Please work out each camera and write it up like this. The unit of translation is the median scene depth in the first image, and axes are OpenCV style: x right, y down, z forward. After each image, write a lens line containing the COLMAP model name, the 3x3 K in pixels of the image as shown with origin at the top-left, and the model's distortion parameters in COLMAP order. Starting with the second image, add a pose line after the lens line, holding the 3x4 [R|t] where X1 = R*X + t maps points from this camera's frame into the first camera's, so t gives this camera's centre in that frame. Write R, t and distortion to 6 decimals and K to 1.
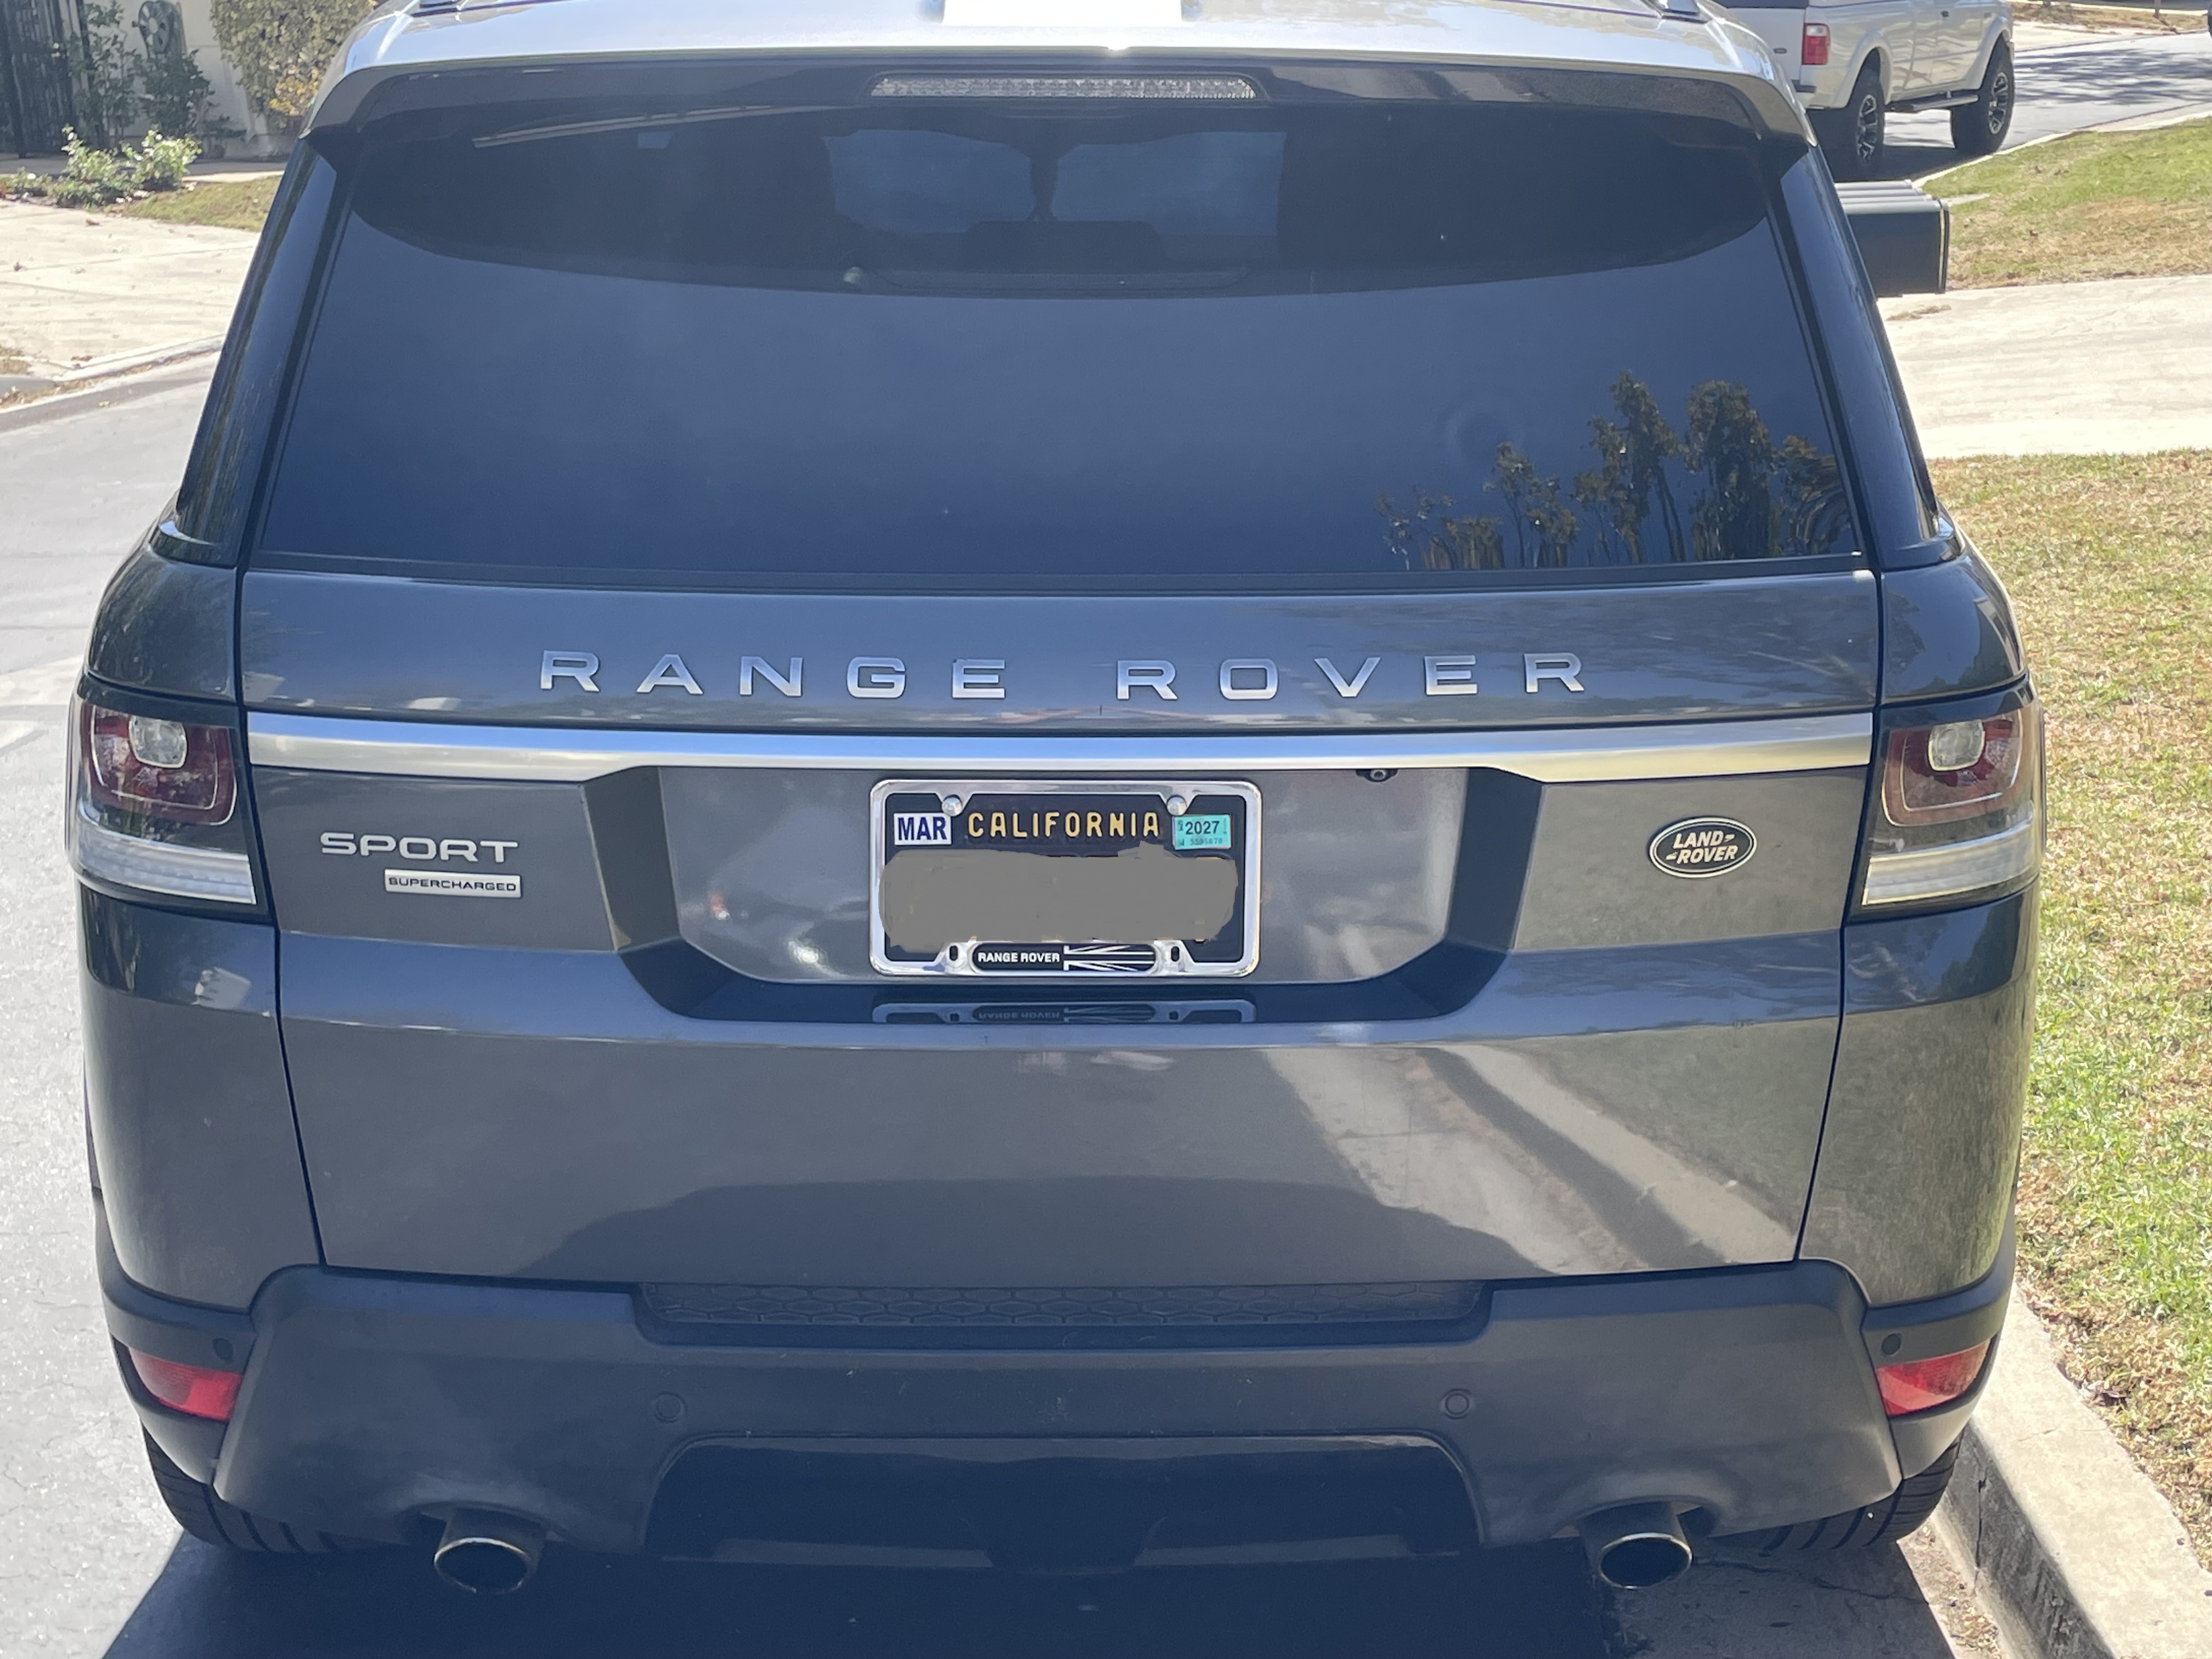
lens RADIAL K [[3063.0, 0, 1106.8], [0, 3063.0, 827.9], [0, 0, 1]] dist [0.075571, 0.000000]
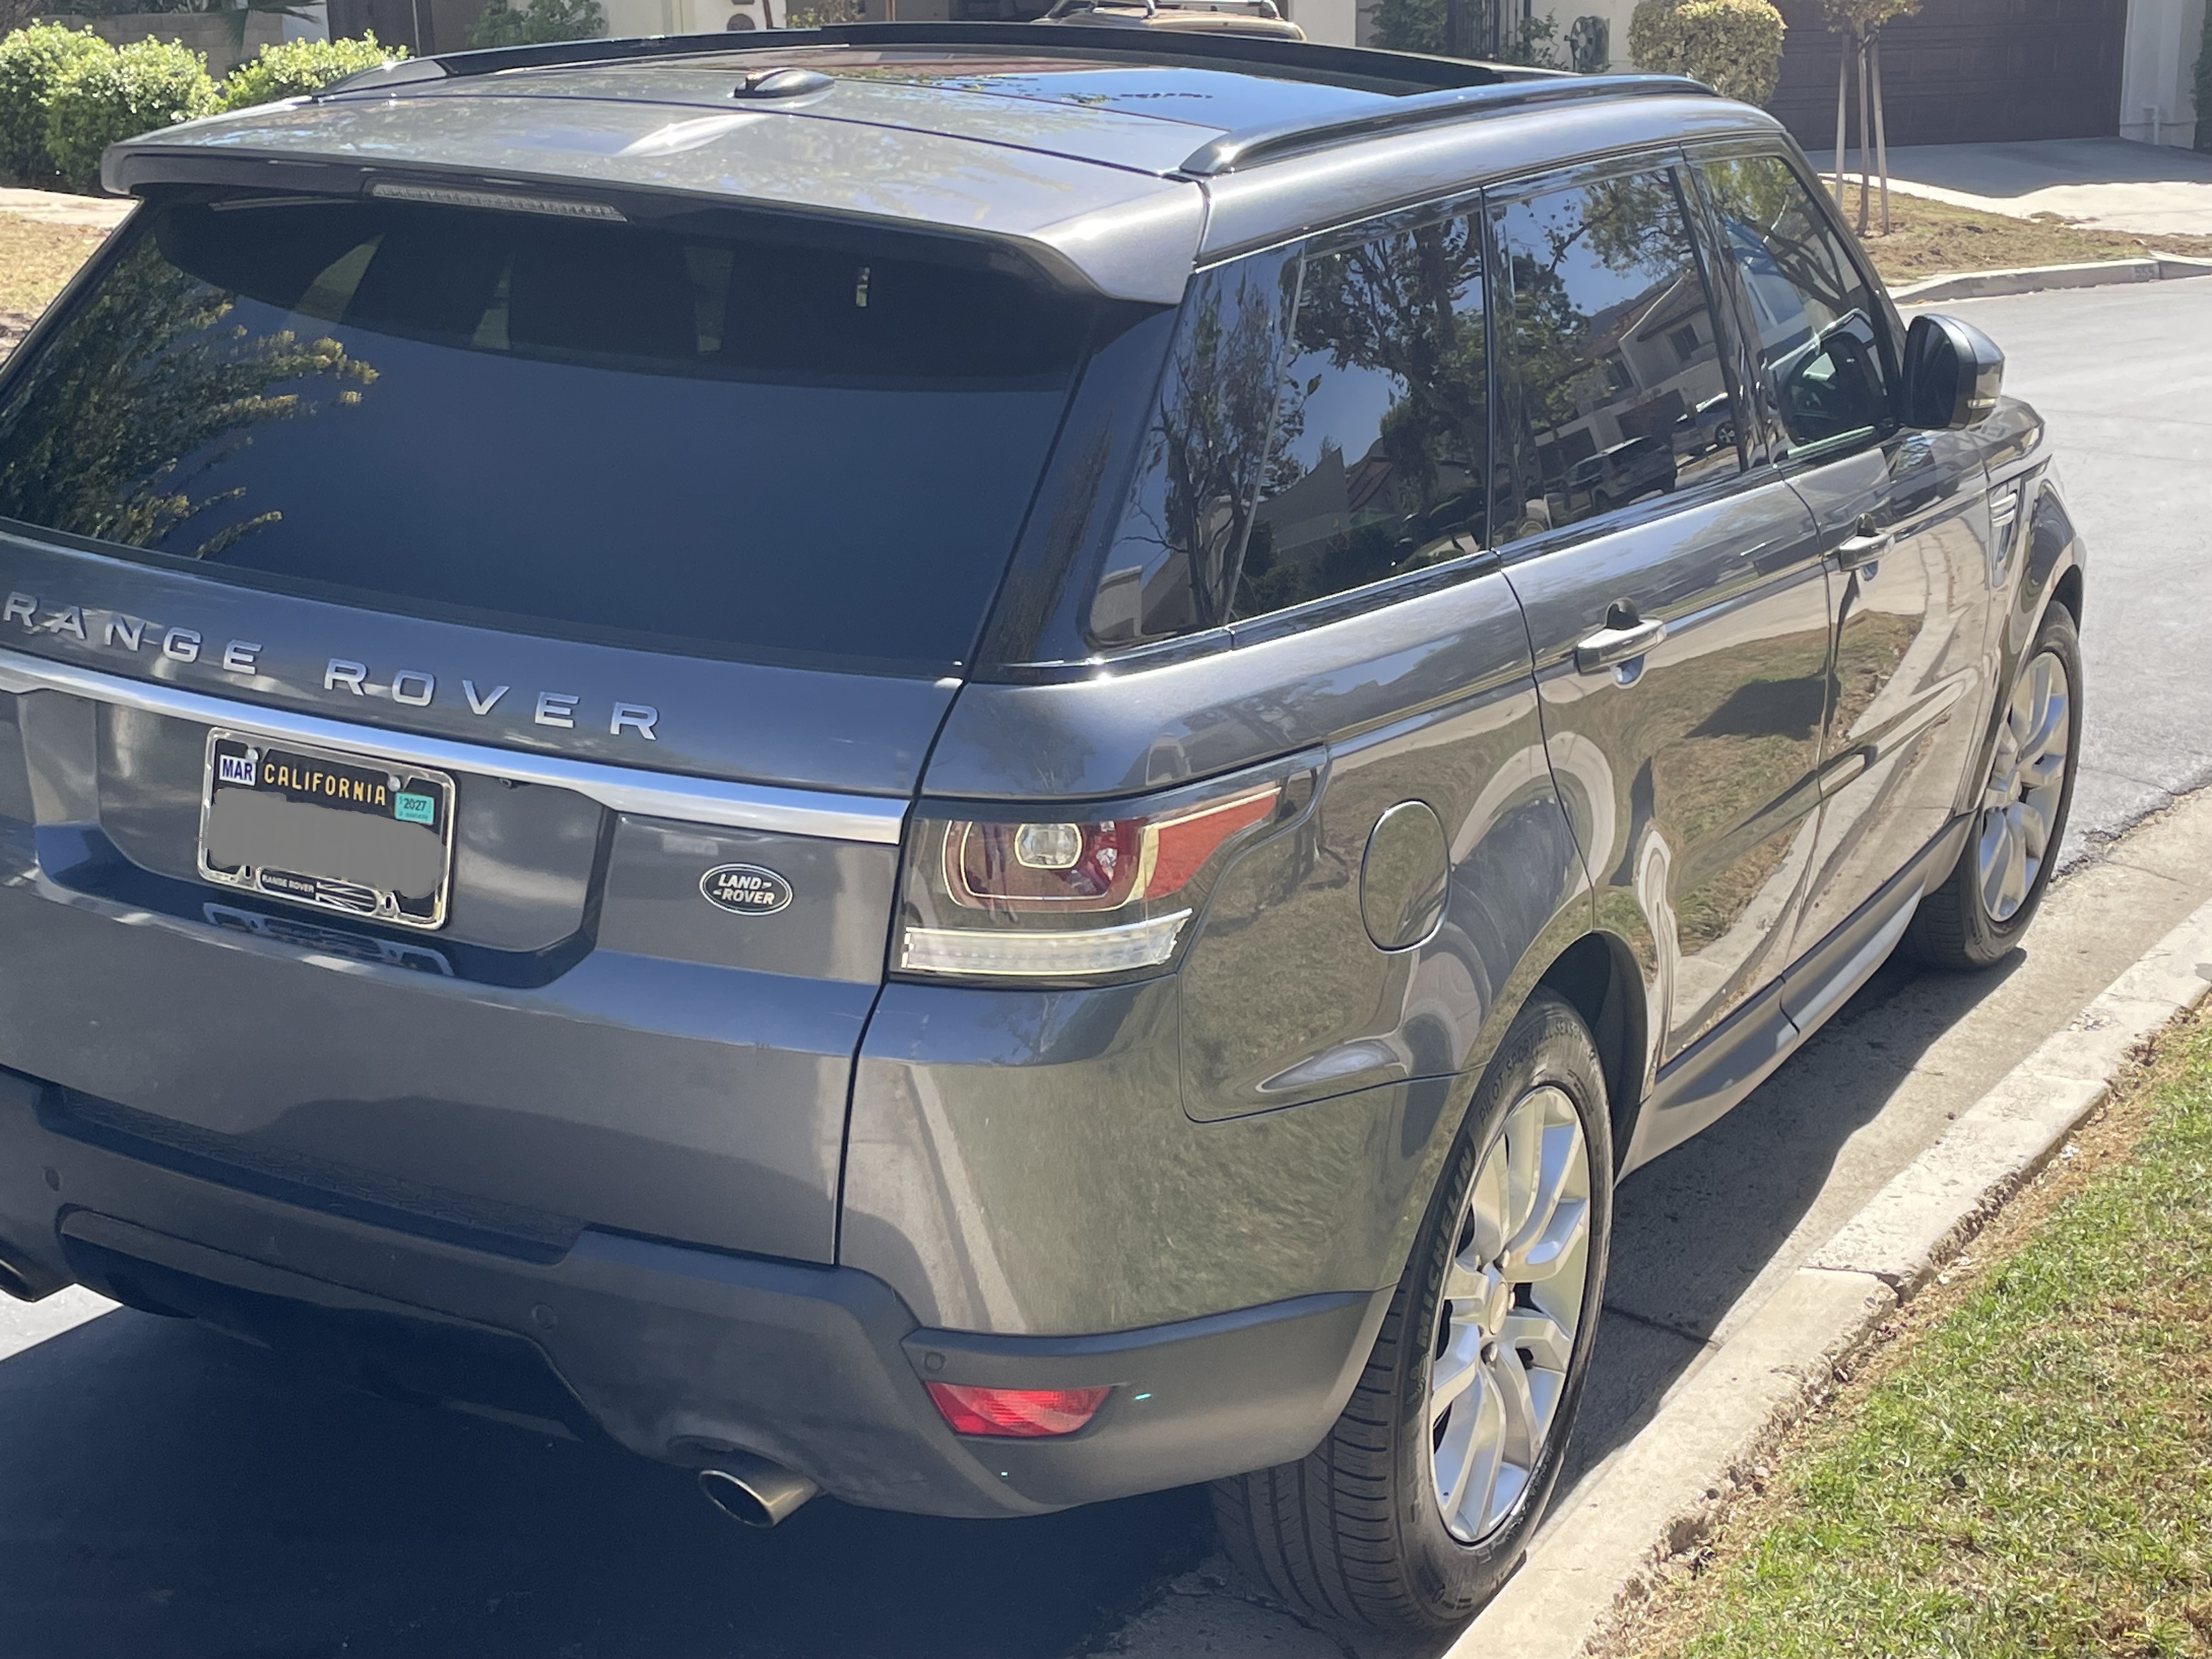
lens RADIAL K [[3063.0, 0, 1103.2], [0, 3063.0, 834.3], [0, 0, 1]] dist [0.075571, 0.000000]
pose [[0.884882, 0.164045, -0.435974, 0.817222], [-0.164903, 0.985646, 0.036173, -0.078772], [0.435650, 0.039884, 0.899232, 0.009780]]
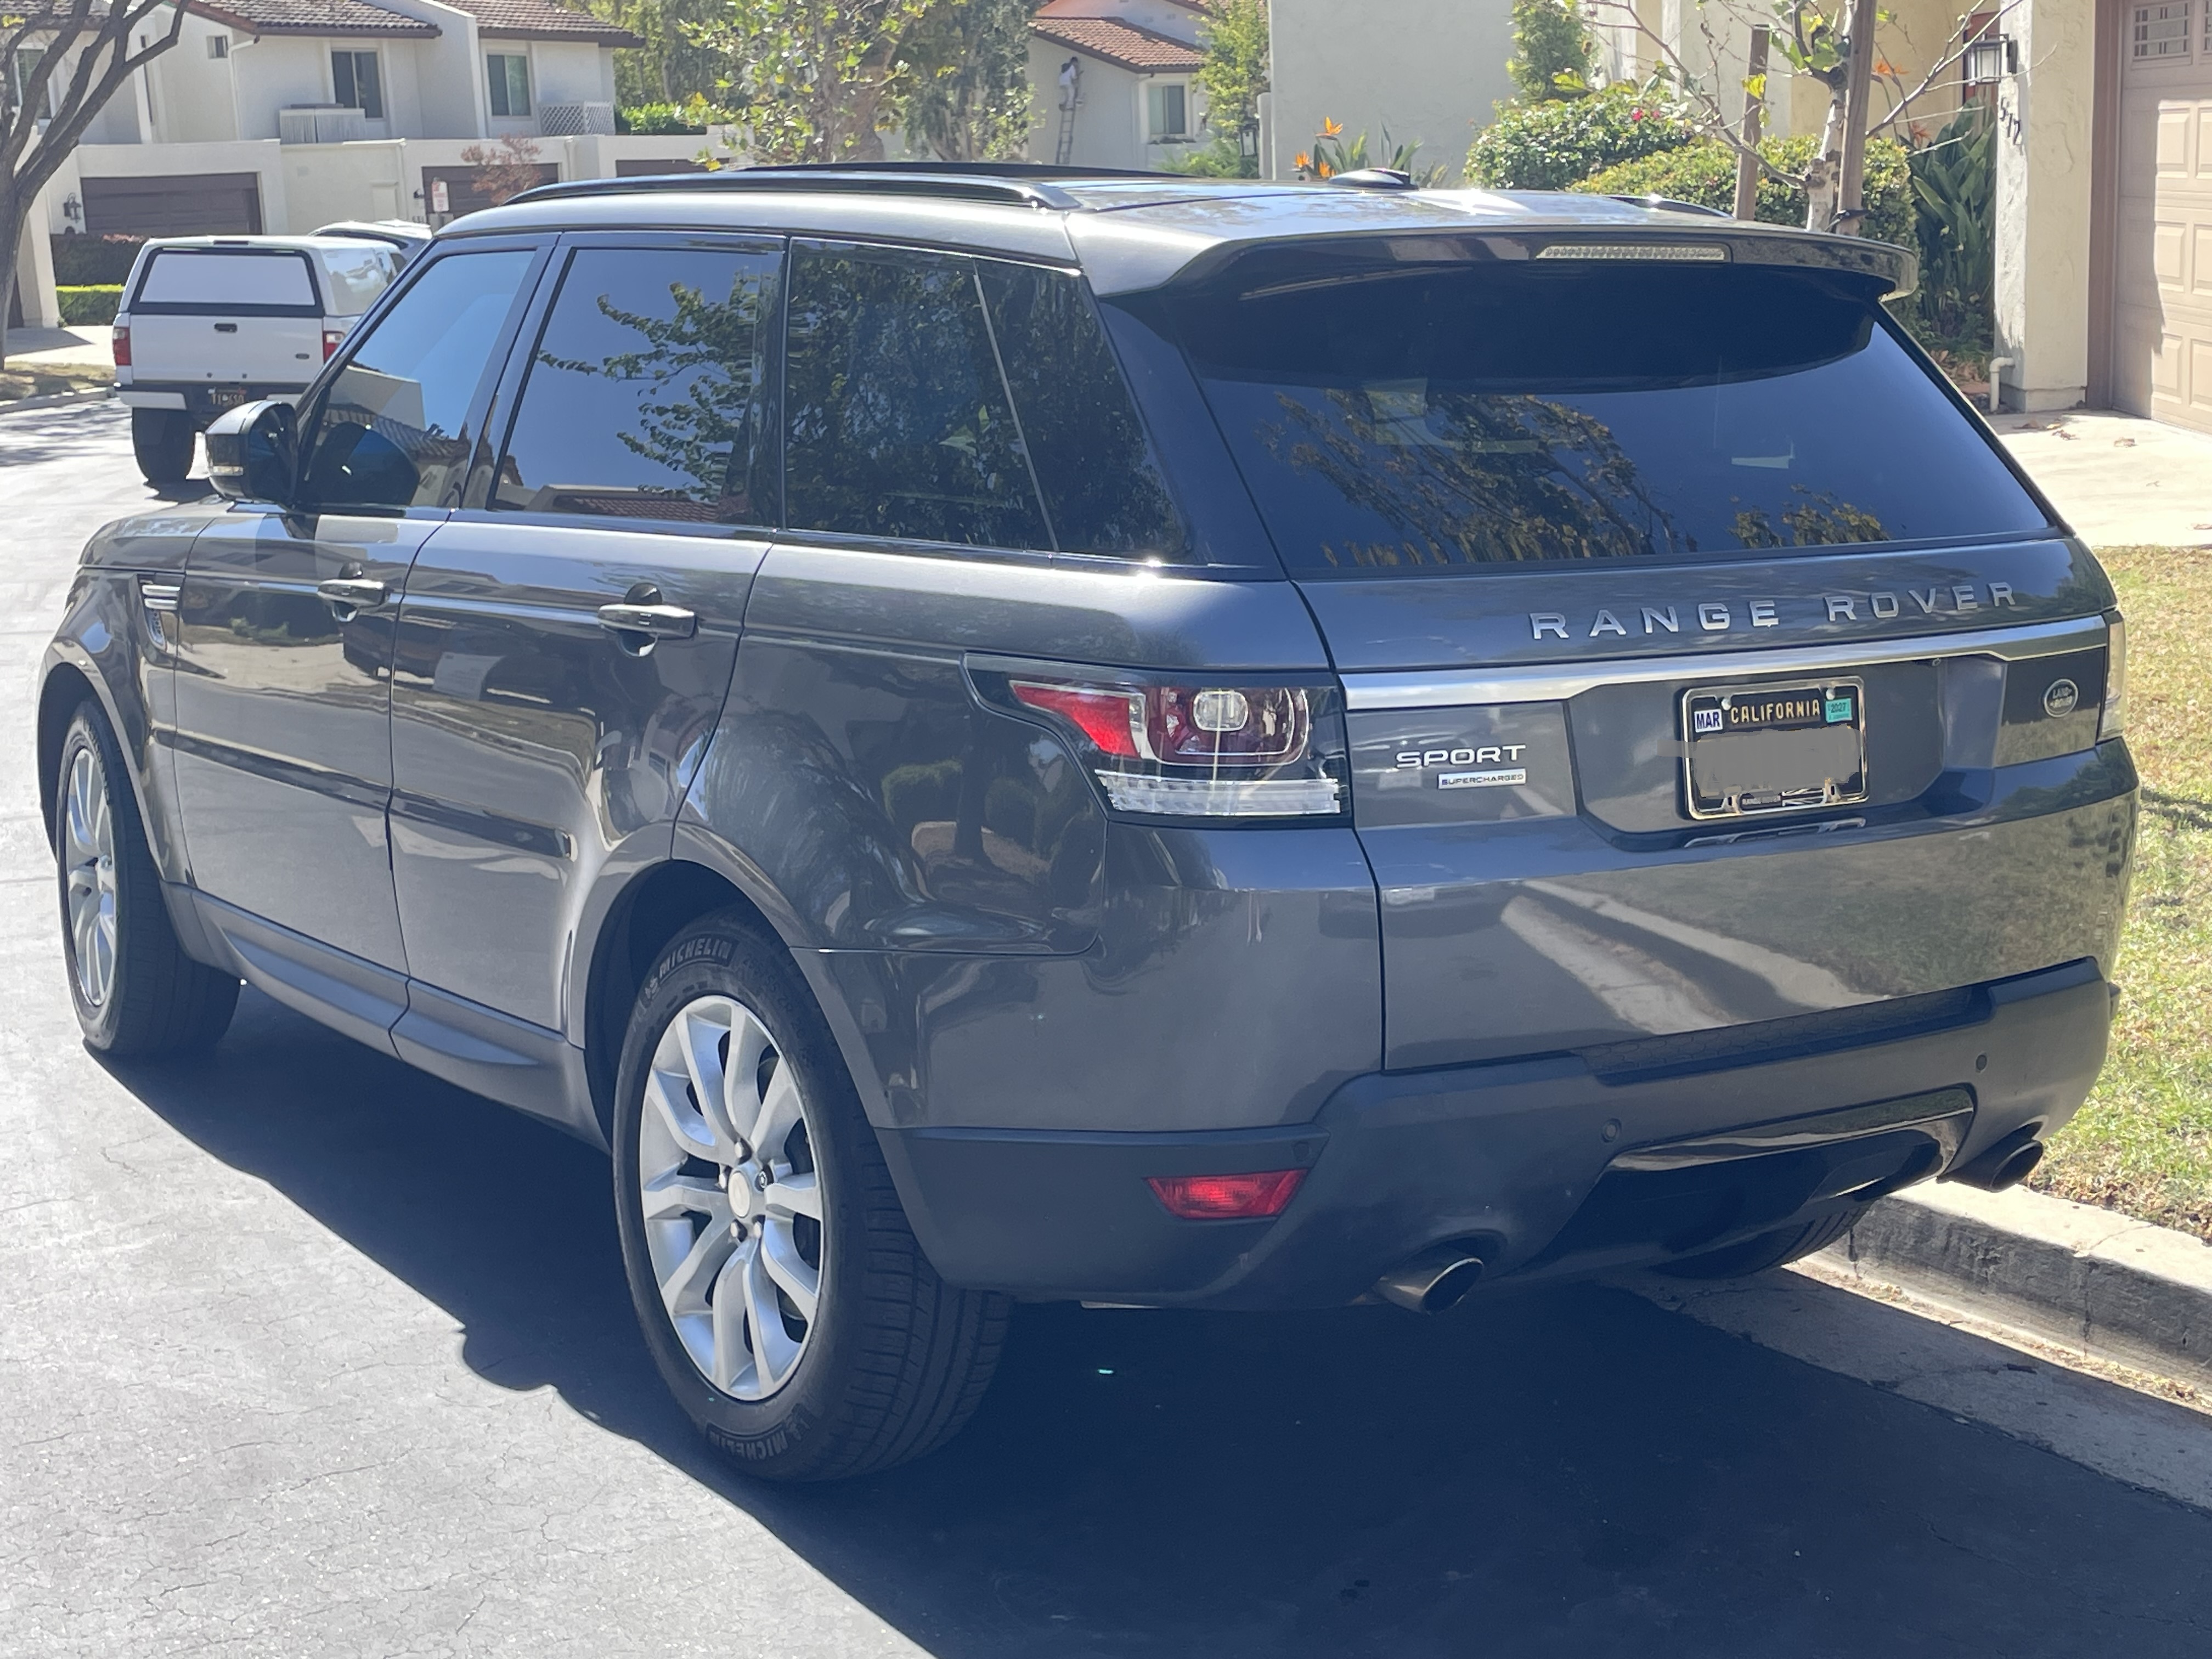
lens RADIAL K [[3063.0, 0, 1104.3], [0, 3063.0, 829.8], [0, 0, 1]] dist [0.075571, 0.000000]
pose [[0.843452, -0.089727, 0.529658, -1.125567], [0.143016, 0.987876, -0.060393, 0.102878], [-0.517817, 0.126688, 0.846059, -0.129430]]
